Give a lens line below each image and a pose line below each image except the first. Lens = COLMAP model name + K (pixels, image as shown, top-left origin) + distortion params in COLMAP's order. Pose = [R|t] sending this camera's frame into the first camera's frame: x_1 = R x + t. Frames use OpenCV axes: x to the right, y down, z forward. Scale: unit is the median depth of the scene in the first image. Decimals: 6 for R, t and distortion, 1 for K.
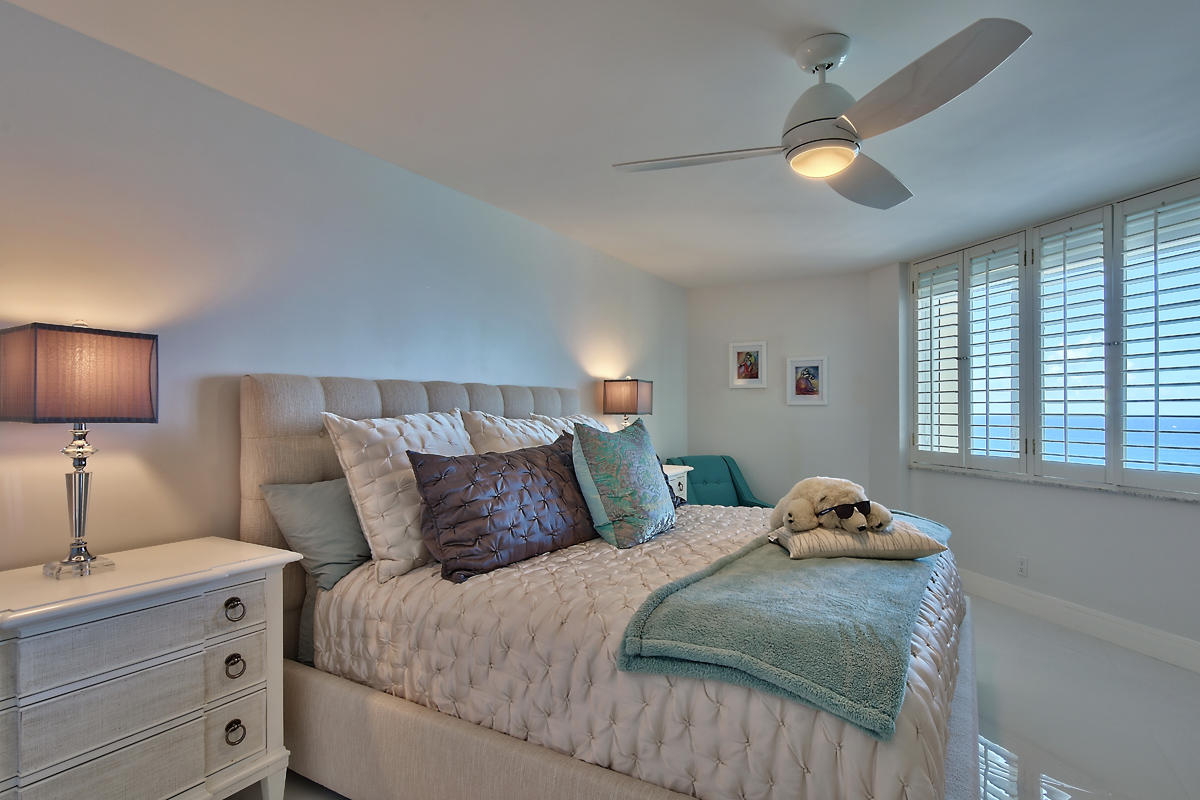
lens RADIAL K [[618.0, 0, 600.7], [0, 618.0, 408.3], [0, 0, 1]] dist [-0.002006, -0.000992]
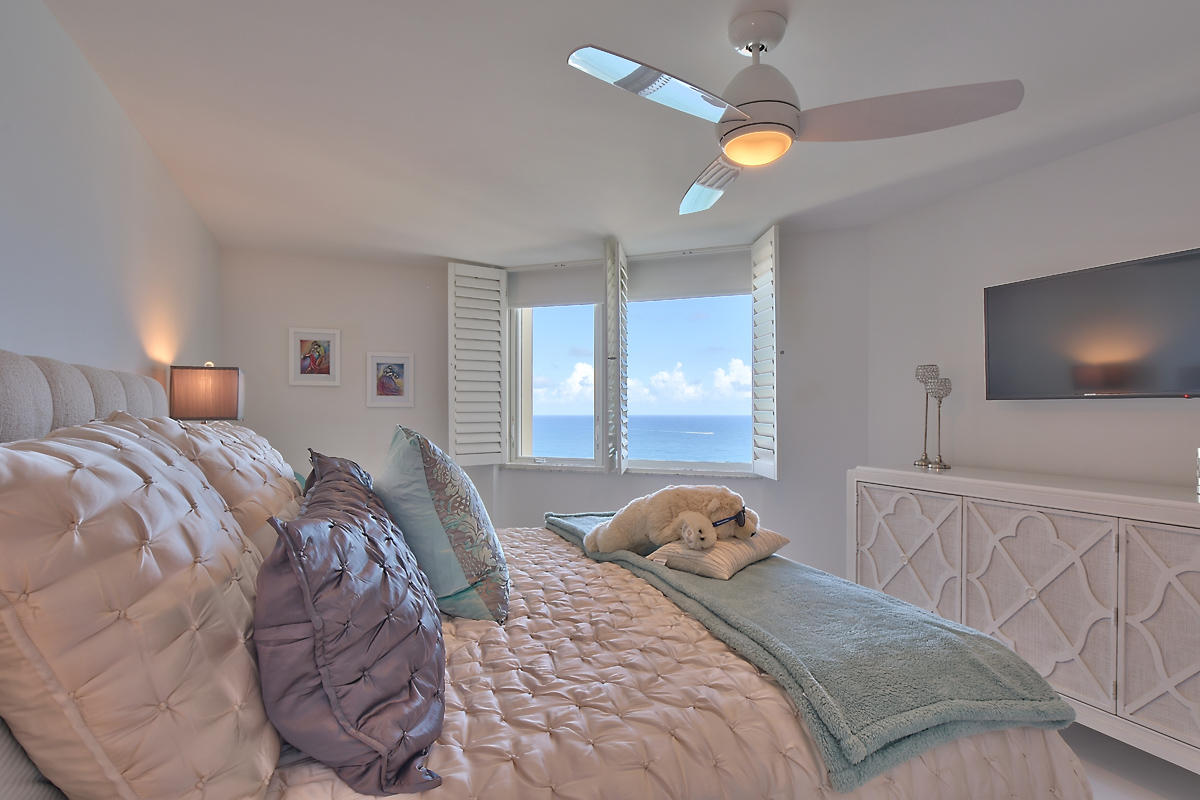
lens RADIAL K [[618.0, 0, 600.7], [0, 618.0, 408.3], [0, 0, 1]] dist [-0.002006, -0.000992]
pose [[0.602575, 0.003224, 0.798056, -0.239401], [-0.000924, 0.999994, -0.003342, -0.000753], [-0.798062, 0.001276, 0.602575, 0.281834]]
